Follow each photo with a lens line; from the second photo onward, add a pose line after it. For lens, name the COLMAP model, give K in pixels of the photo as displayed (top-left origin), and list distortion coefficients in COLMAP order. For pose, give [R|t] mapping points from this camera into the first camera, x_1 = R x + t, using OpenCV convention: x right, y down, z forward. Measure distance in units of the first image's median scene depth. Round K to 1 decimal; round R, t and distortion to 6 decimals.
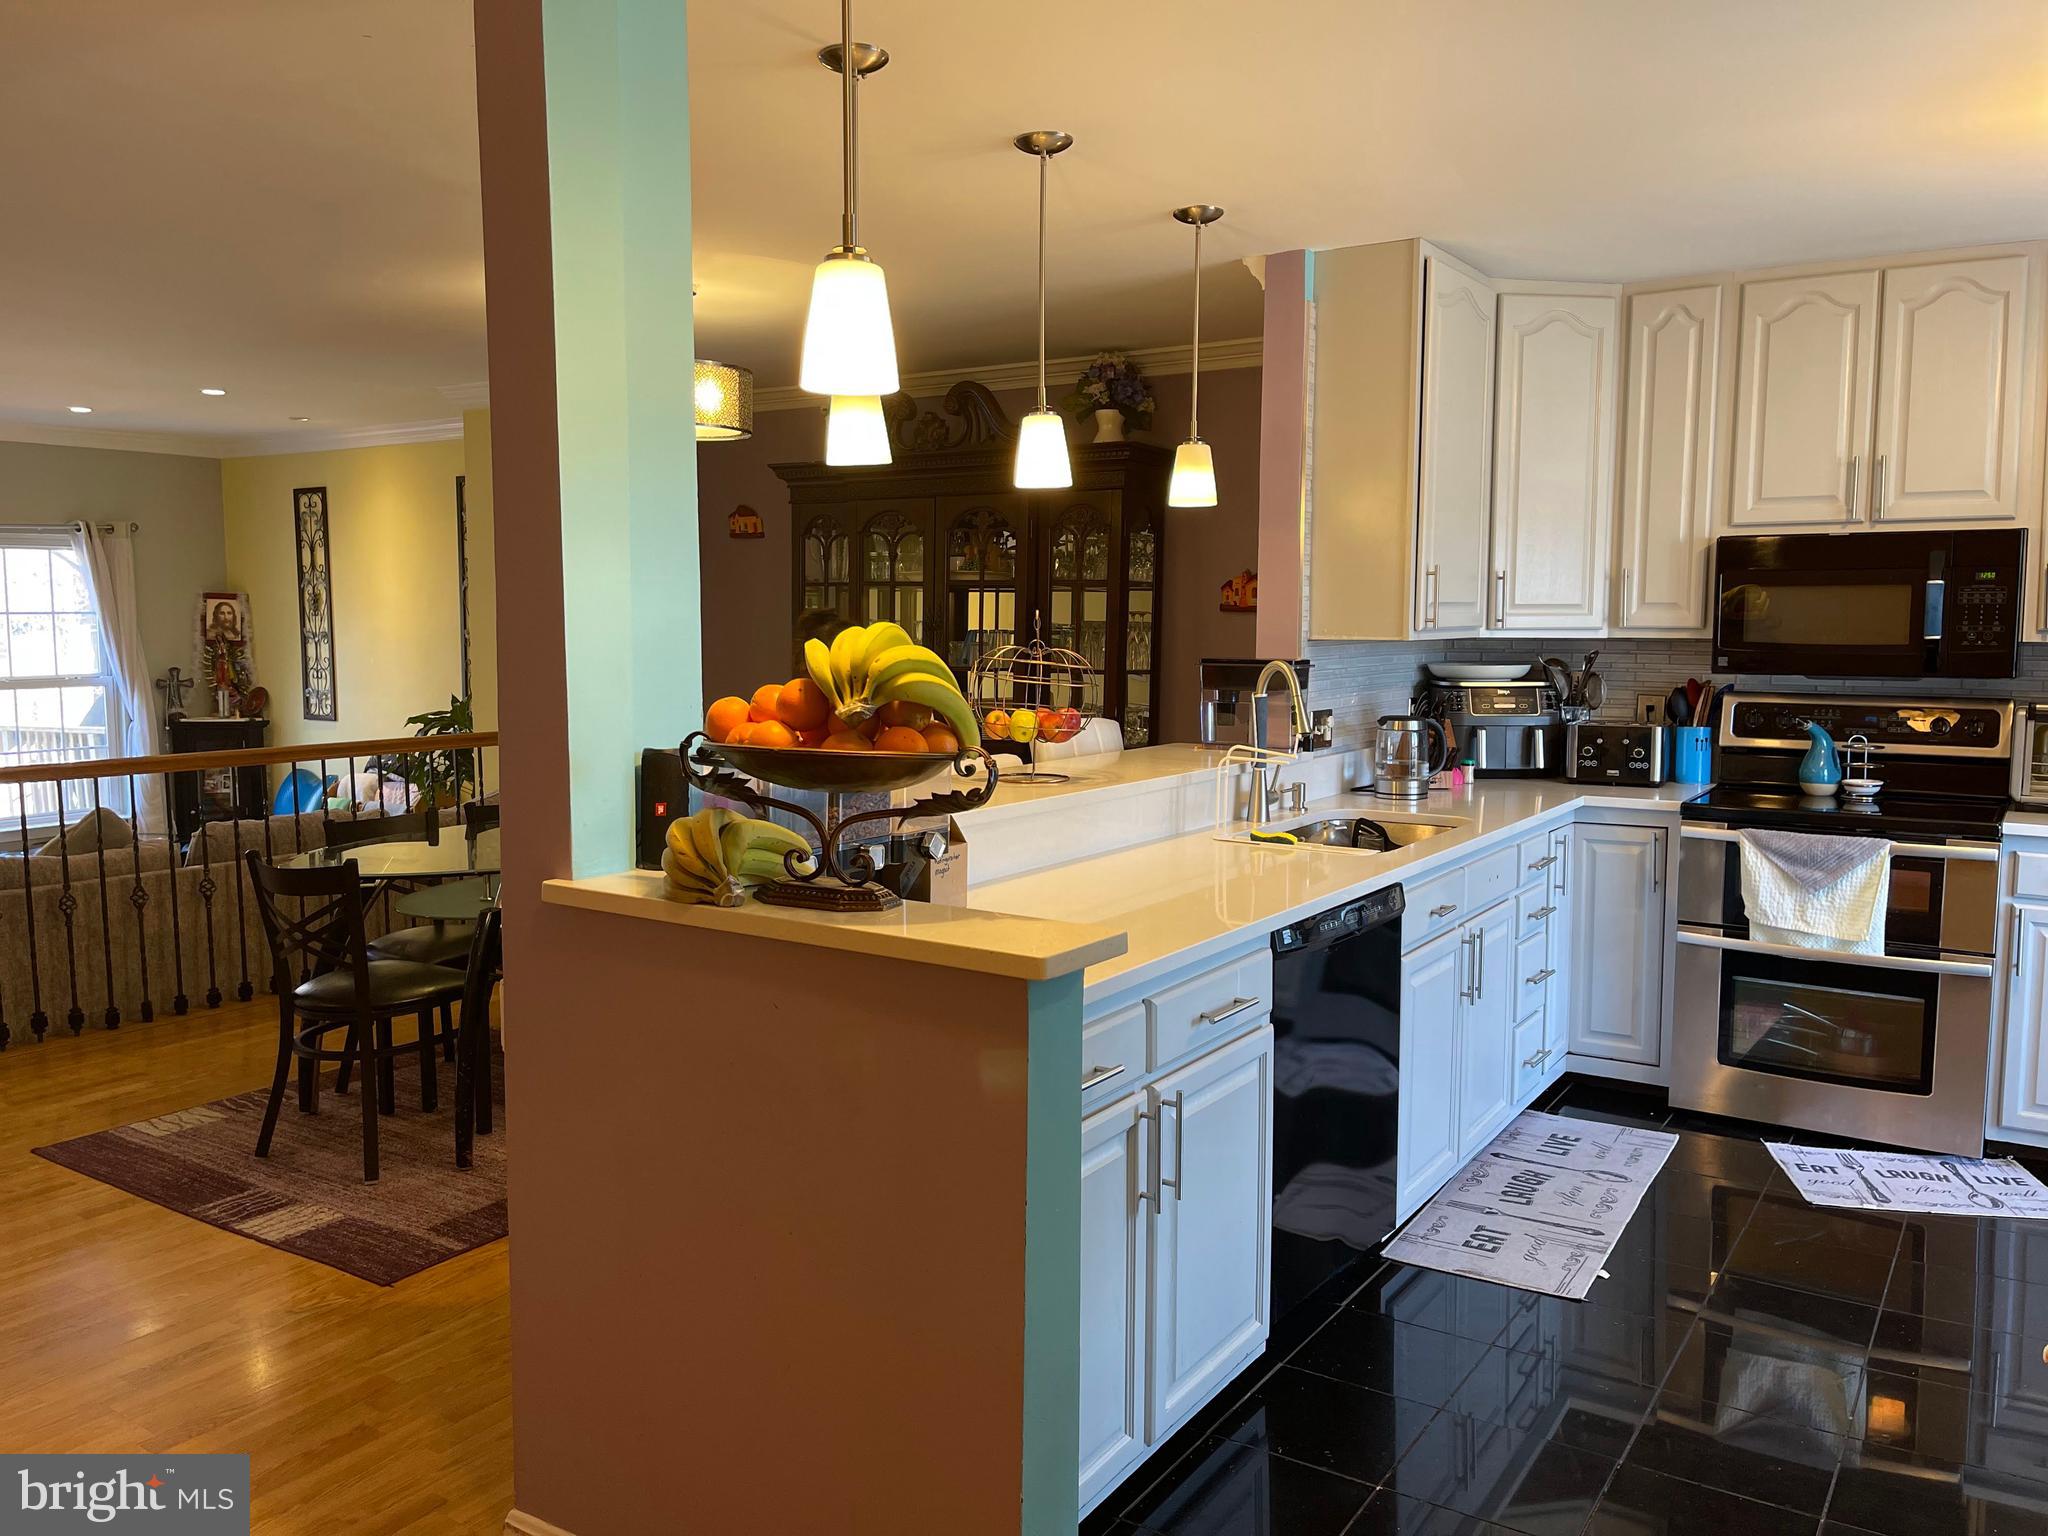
lens RADIAL K [[1542.5, 0, 1023.5], [0, 1542.5, 757.7], [0, 0, 1]] dist [0.068634, -0.091467]
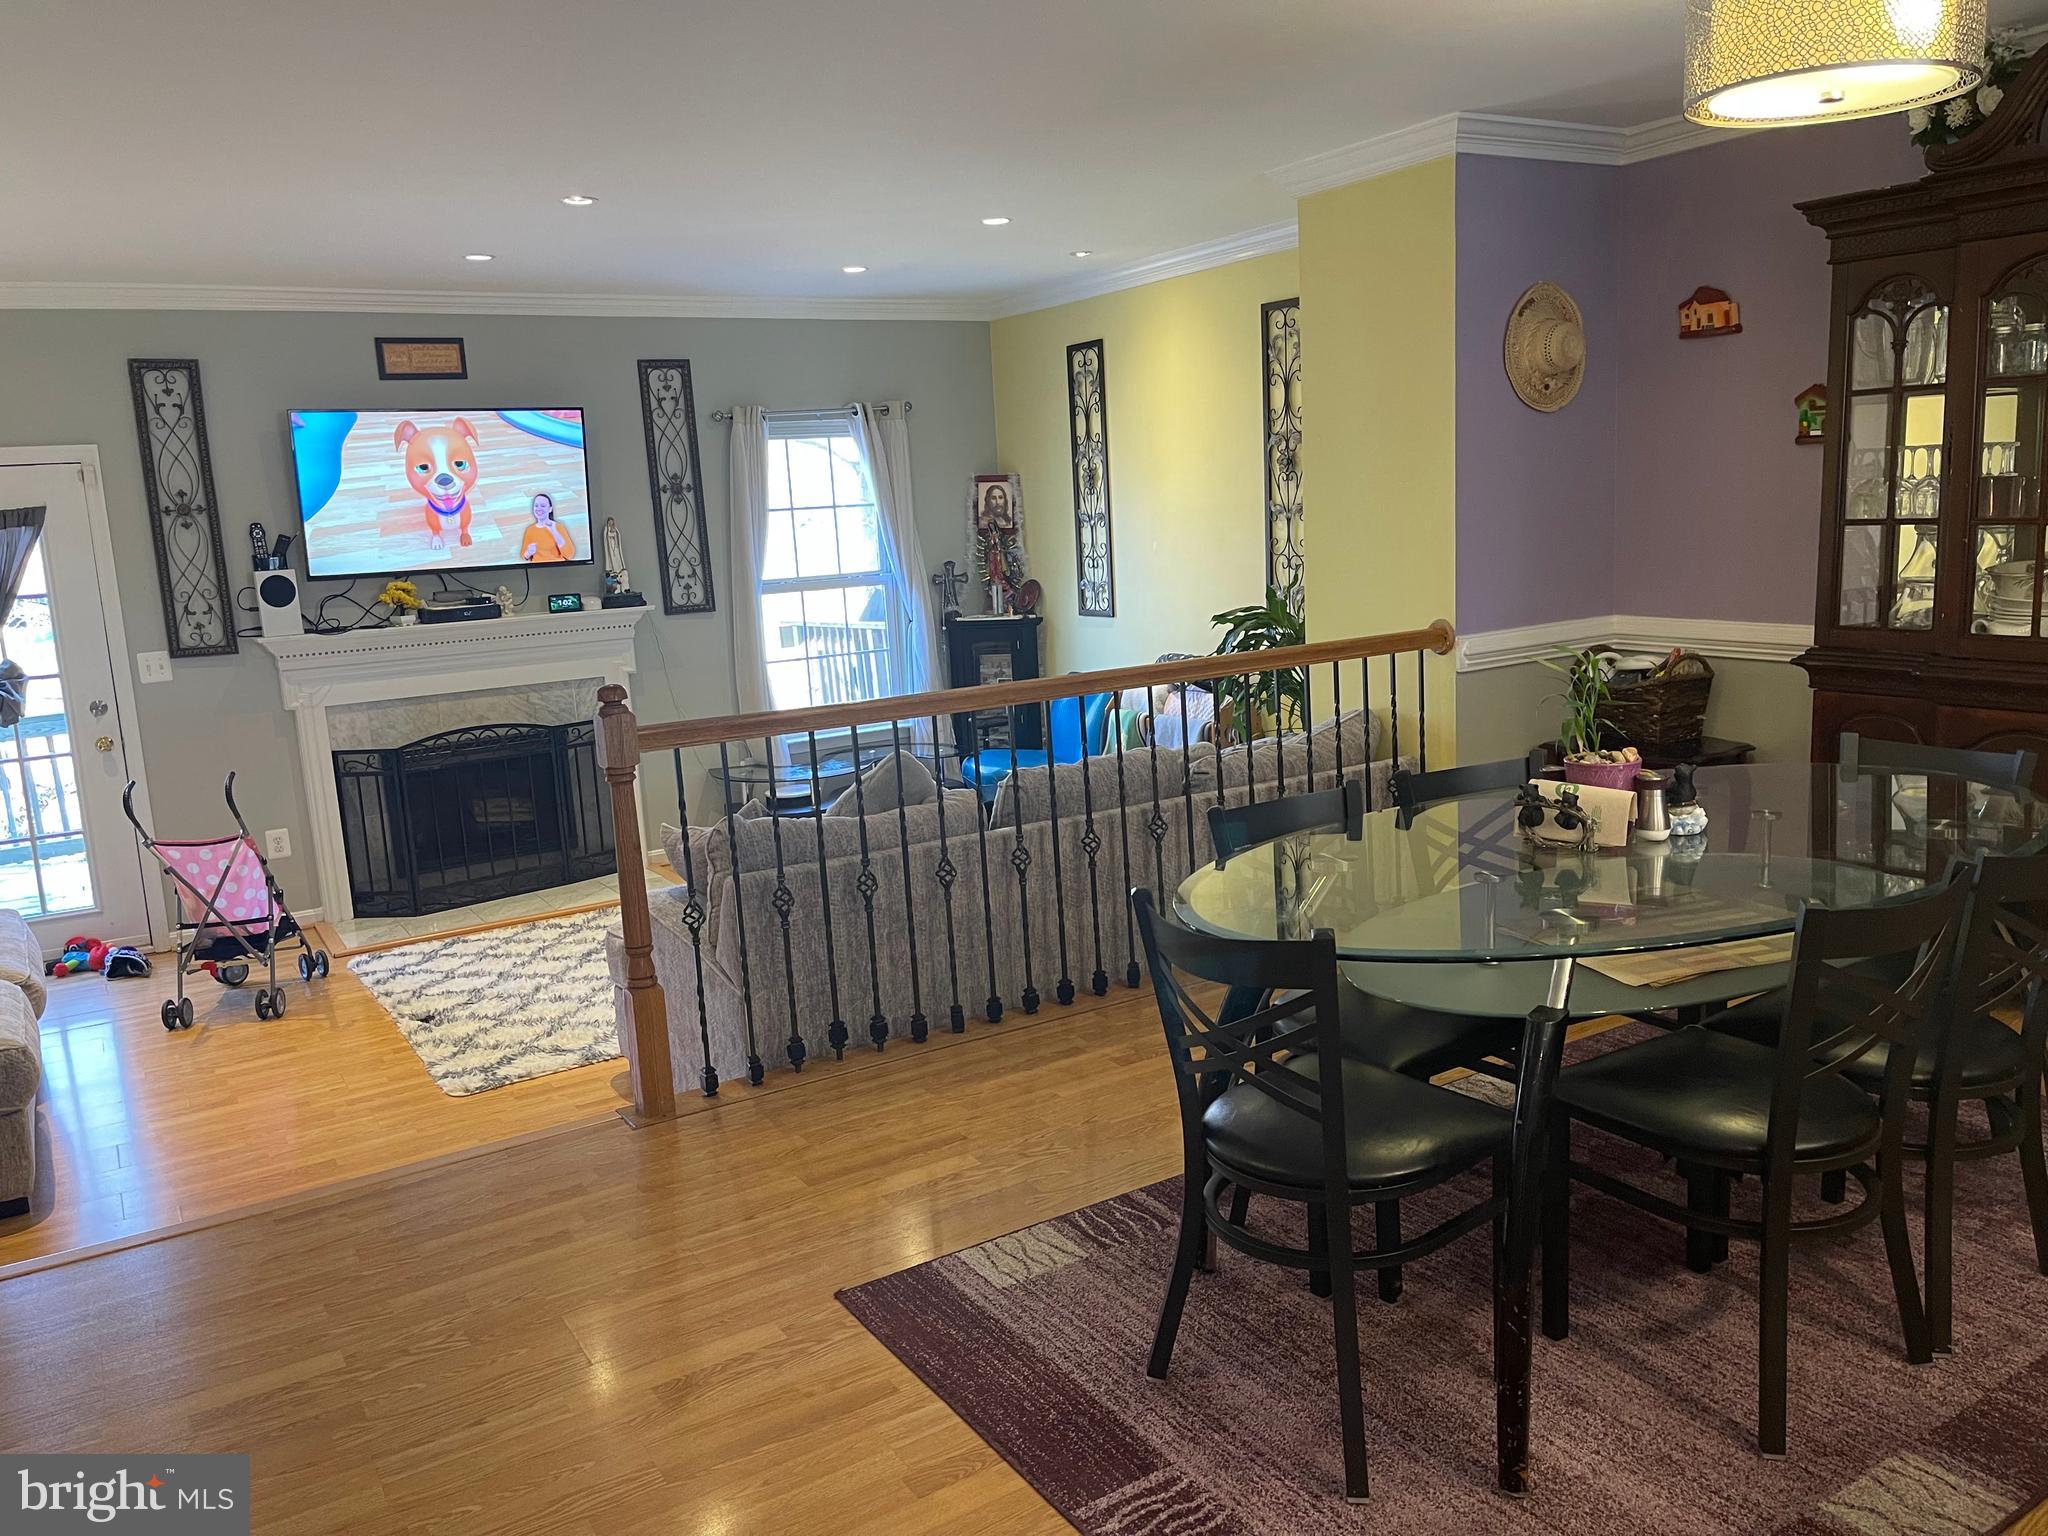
lens RADIAL K [[1542.5, 0, 1009.4], [0, 1542.5, 763.9], [0, 0, 1]] dist [0.068634, -0.091467]
pose [[0.903547, 0.020820, -0.427984, -0.261462], [0.017949, 0.996103, 0.086350, -0.035797], [0.428113, -0.085704, 0.899652, 0.409567]]
